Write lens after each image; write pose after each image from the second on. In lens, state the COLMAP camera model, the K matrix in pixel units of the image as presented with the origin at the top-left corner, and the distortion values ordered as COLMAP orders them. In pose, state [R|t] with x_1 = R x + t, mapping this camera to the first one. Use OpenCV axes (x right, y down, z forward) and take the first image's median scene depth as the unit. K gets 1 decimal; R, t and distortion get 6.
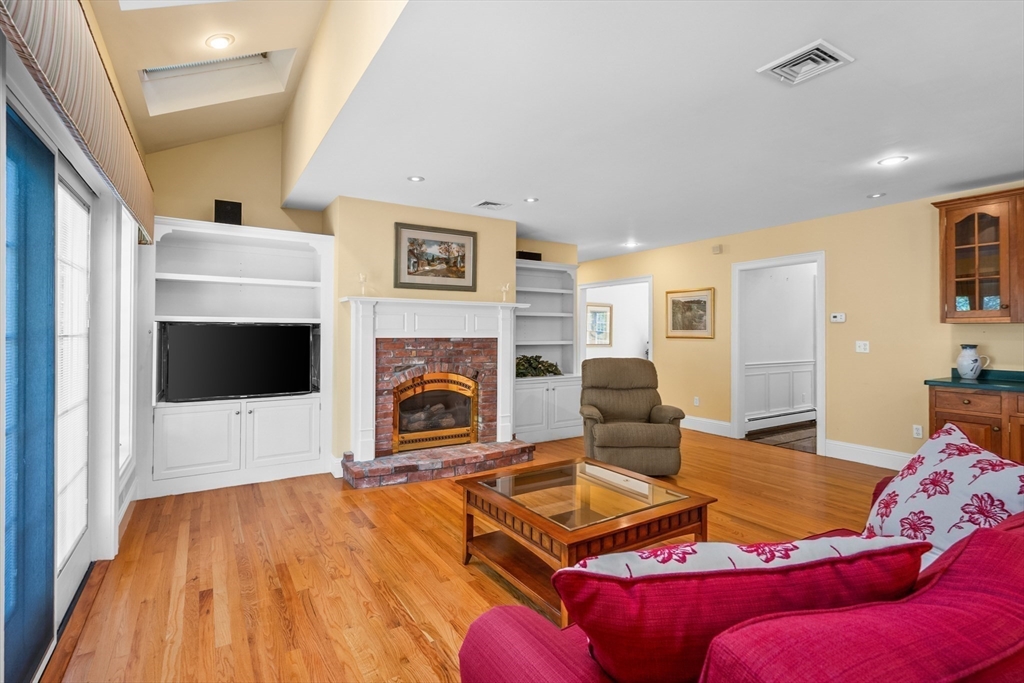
lens RADIAL K [[478.9, 0, 511.1], [0, 478.9, 325.5], [0, 0, 1]] dist [-0.001434, -0.000140]
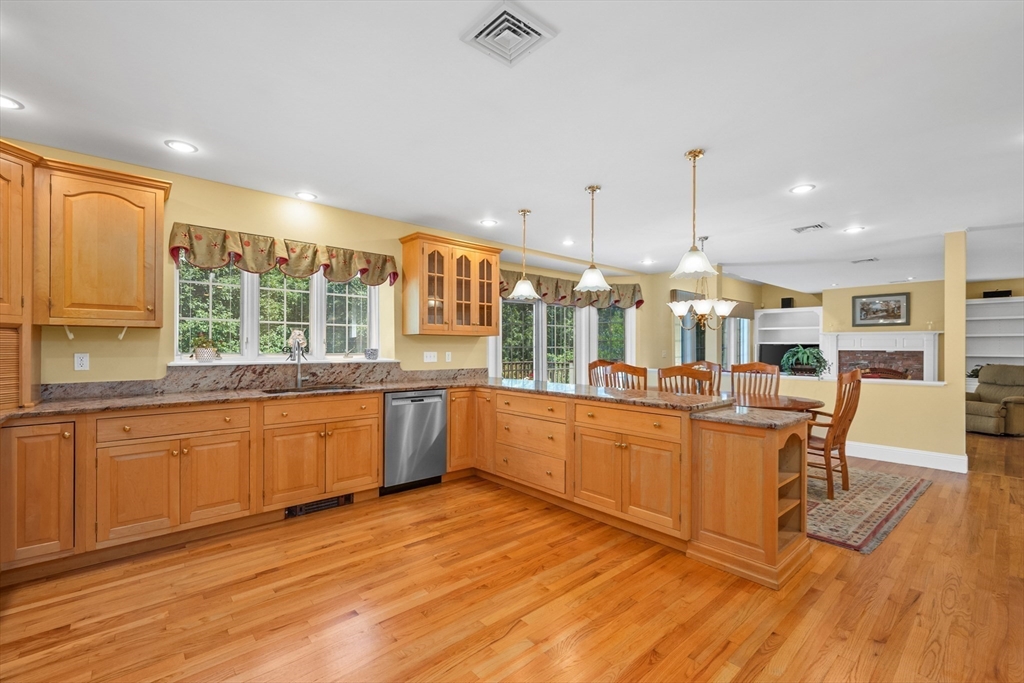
lens RADIAL K [[443.7, 0, 512.0], [0, 443.7, 341.5], [0, 0, 1]] dist [0.001630, 0.000305]
pose [[0.154336, -0.013534, -0.987926, 1.397995], [0.009831, 0.999878, -0.012162, -0.004139], [0.987969, -0.007836, 0.154451, -0.766707]]
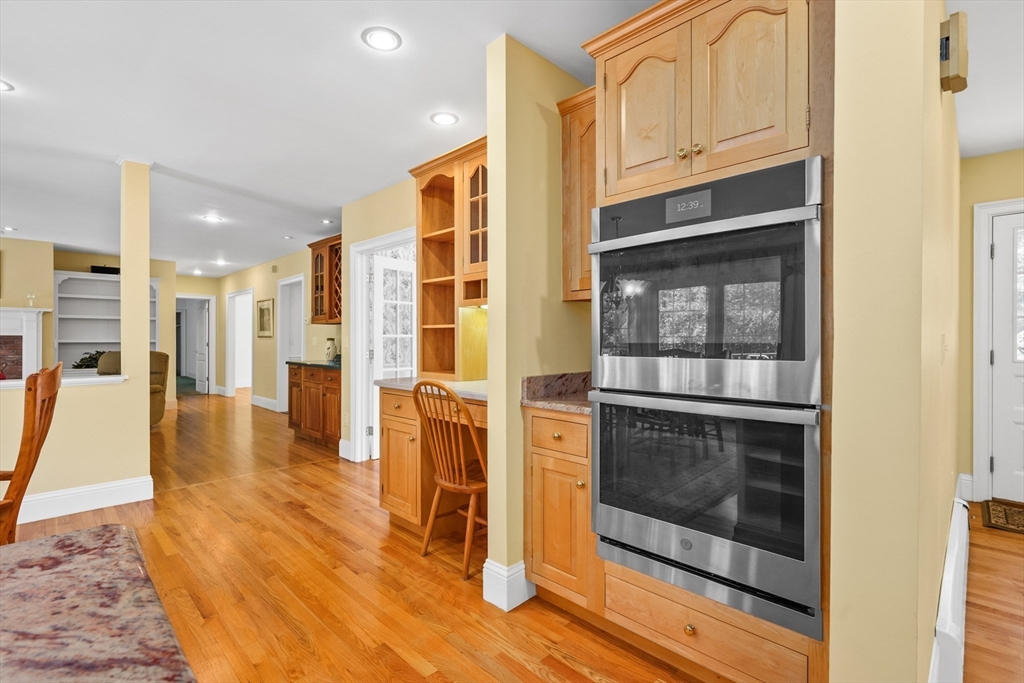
lens RADIAL K [[463.2, 0, 512.0], [0, 463.2, 341.5], [0, 0, 1]] dist [0.000449, 0.000141]
pose [[0.973825, -0.002139, 0.227290, 0.968210], [-0.001873, 0.999846, 0.017435, 0.019217], [-0.227292, -0.017404, 0.973671, -0.474329]]
